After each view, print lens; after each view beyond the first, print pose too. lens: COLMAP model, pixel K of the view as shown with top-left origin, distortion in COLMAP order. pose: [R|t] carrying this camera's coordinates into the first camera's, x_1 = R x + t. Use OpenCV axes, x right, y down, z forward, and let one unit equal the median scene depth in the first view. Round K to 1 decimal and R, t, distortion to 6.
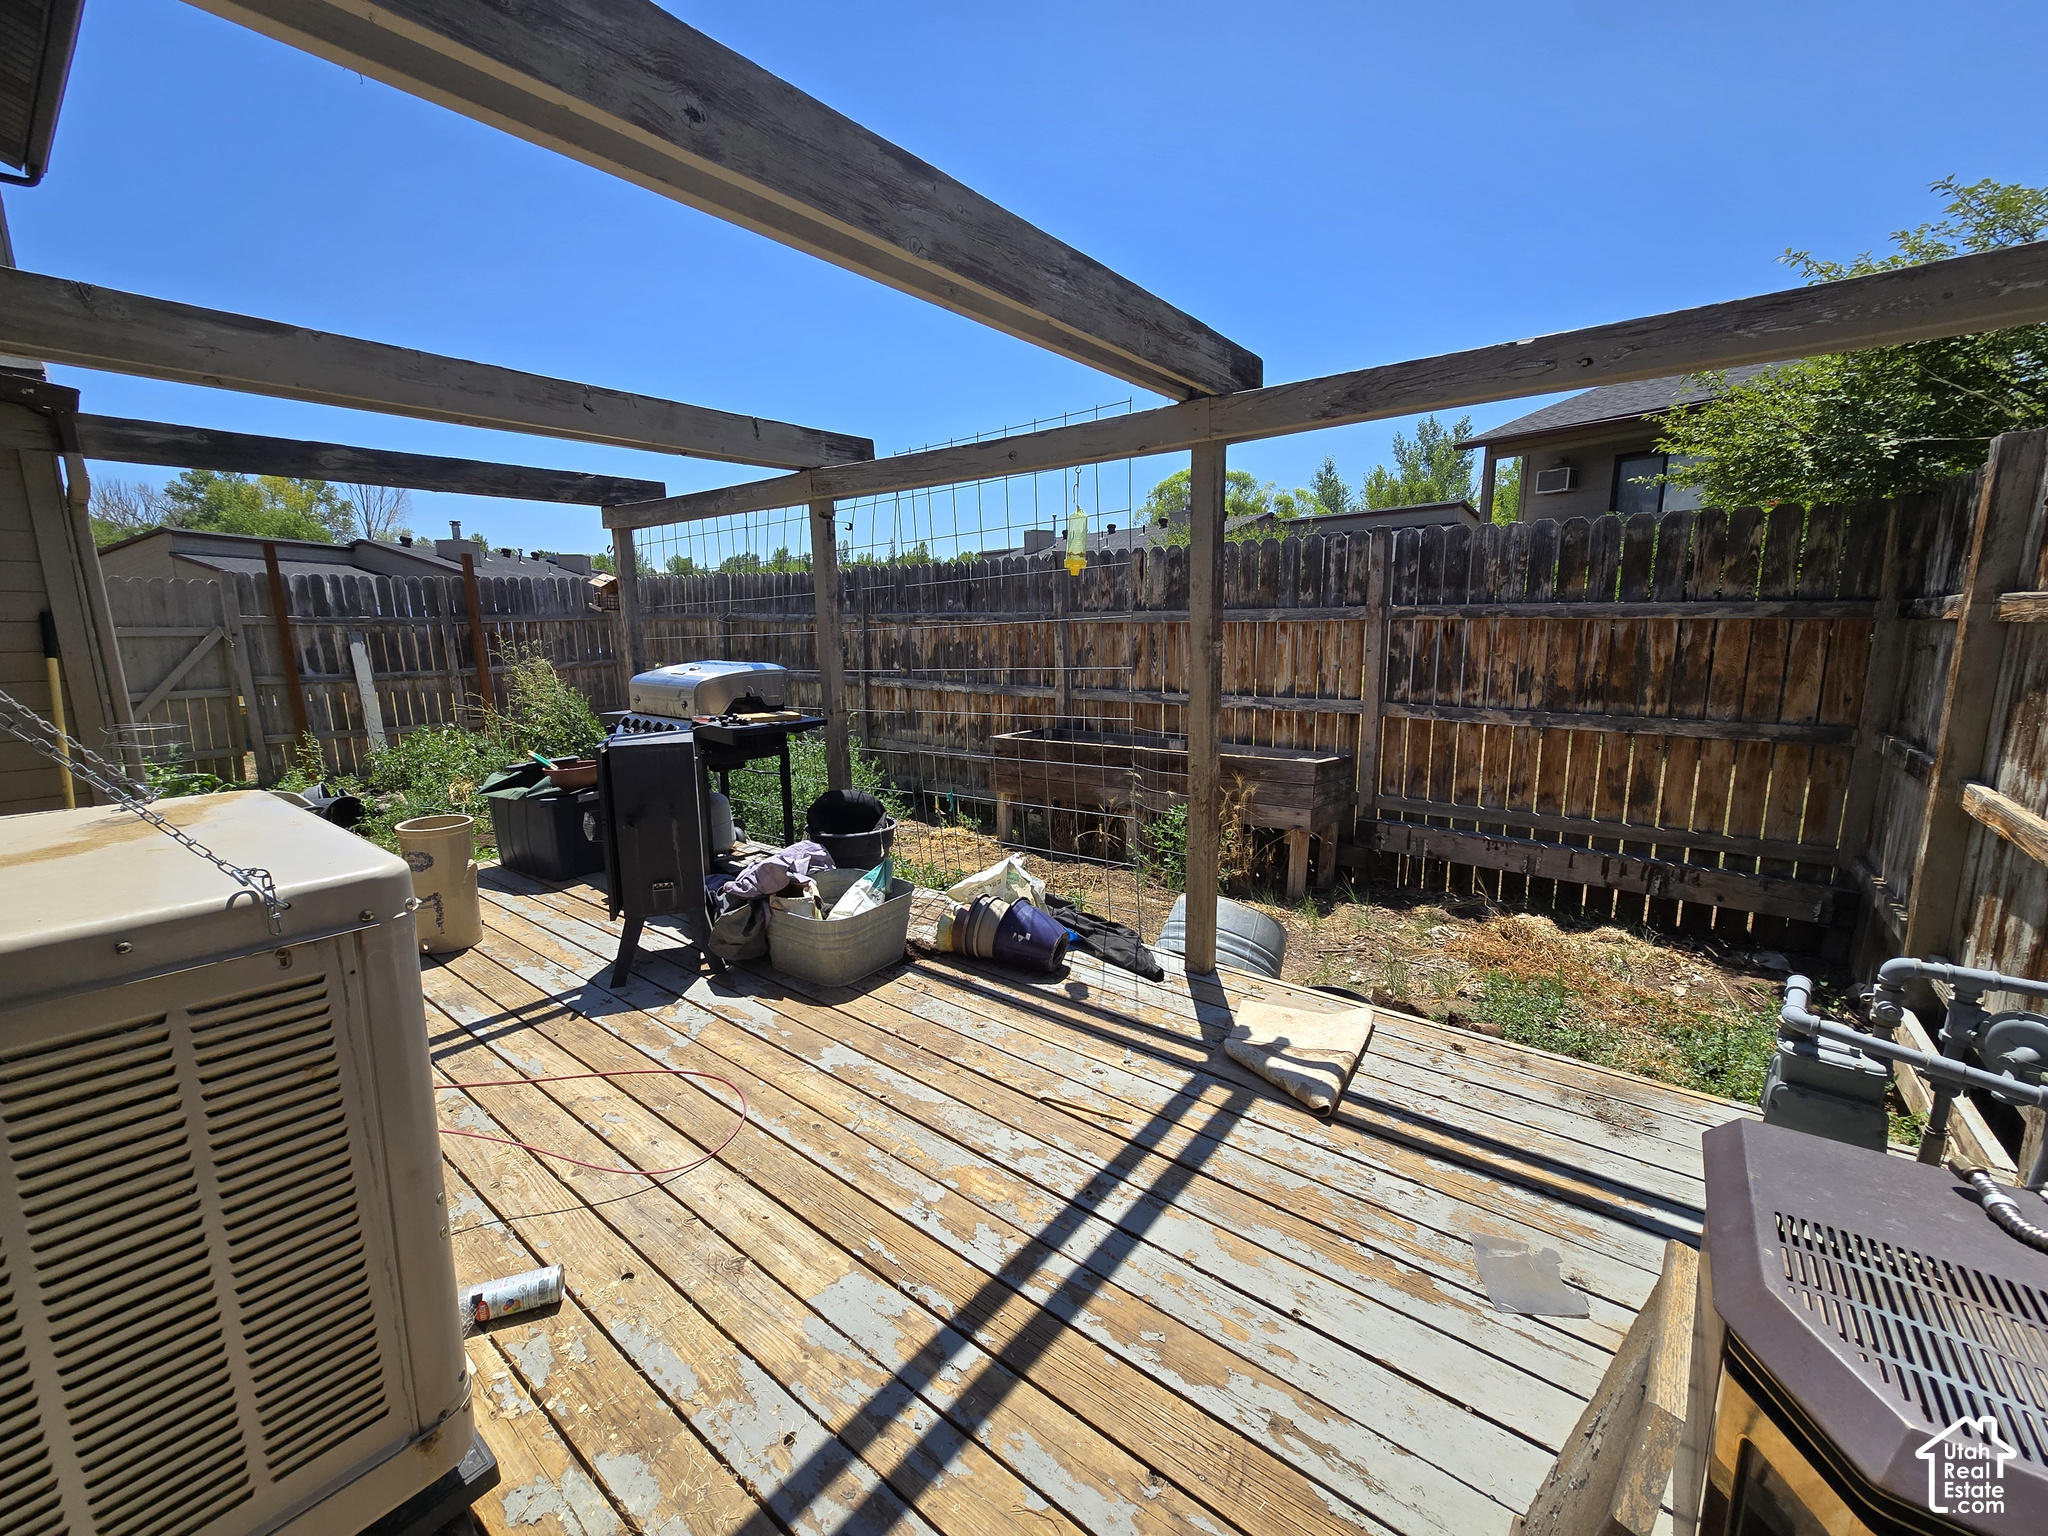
lens RADIAL K [[835.9, 0, 1024.0], [0, 835.9, 771.5], [0, 0, 1]] dist [-0.004211, 0.000211]
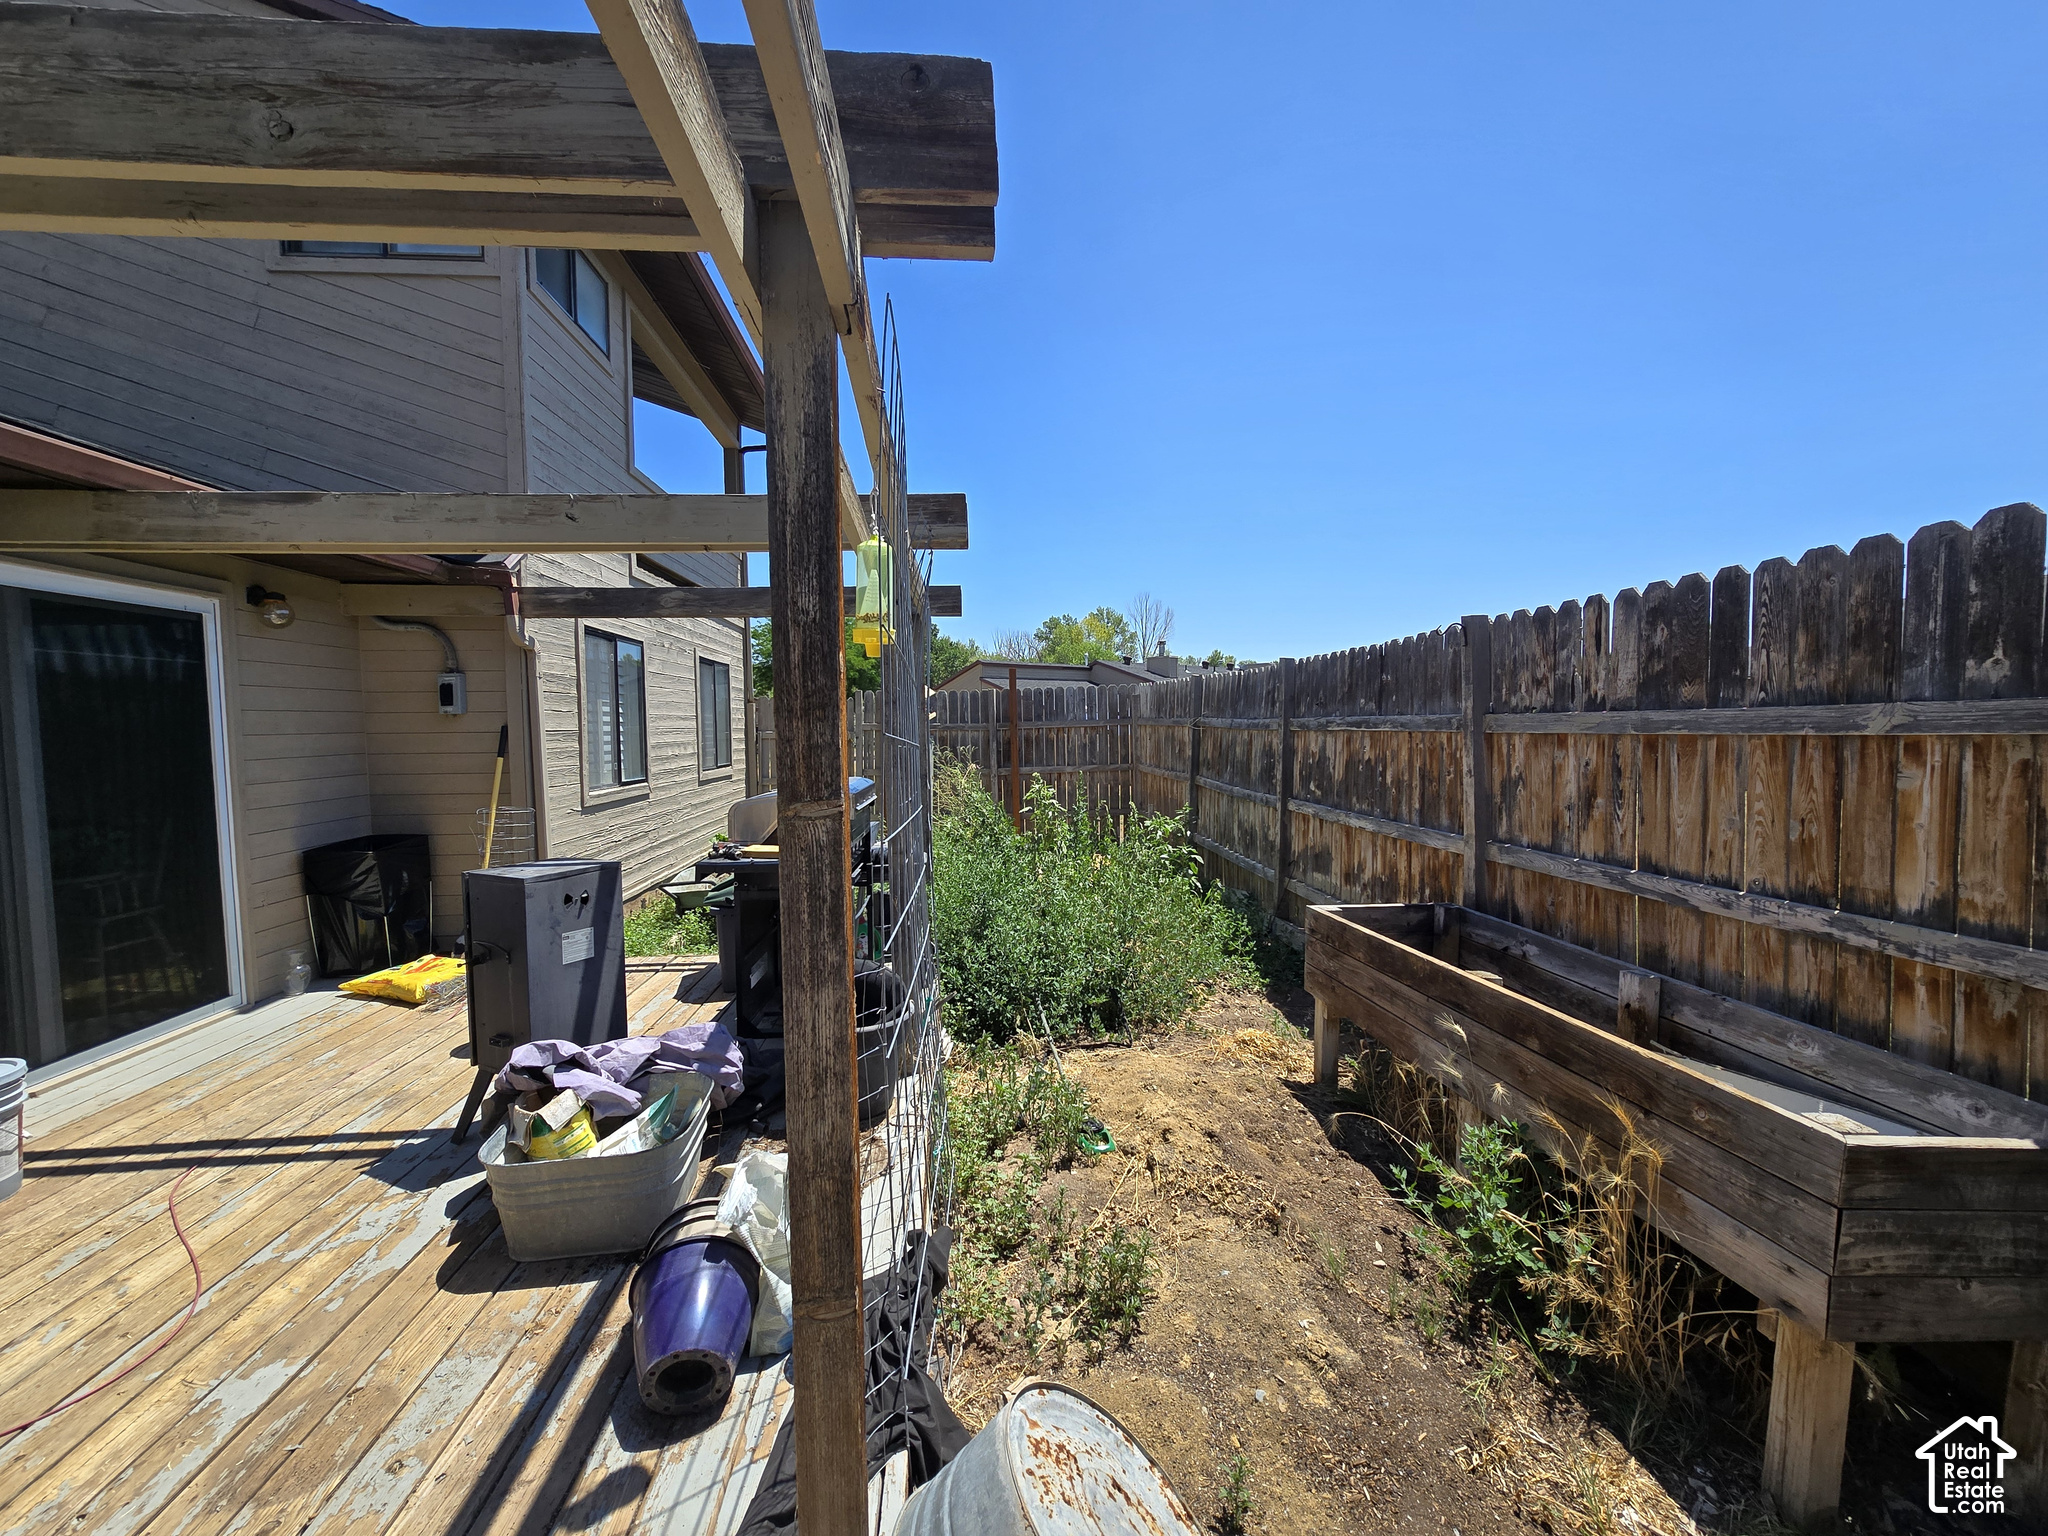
lens RADIAL K [[835.9, 0, 1023.1], [0, 835.9, 766.7], [0, 0, 1]] dist [-0.004211, 0.000211]
pose [[0.685050, 0.034310, -0.727688, 0.277296], [-0.125064, 0.989600, -0.071077, -0.074800], [0.717681, 0.139698, 0.682216, 0.383835]]
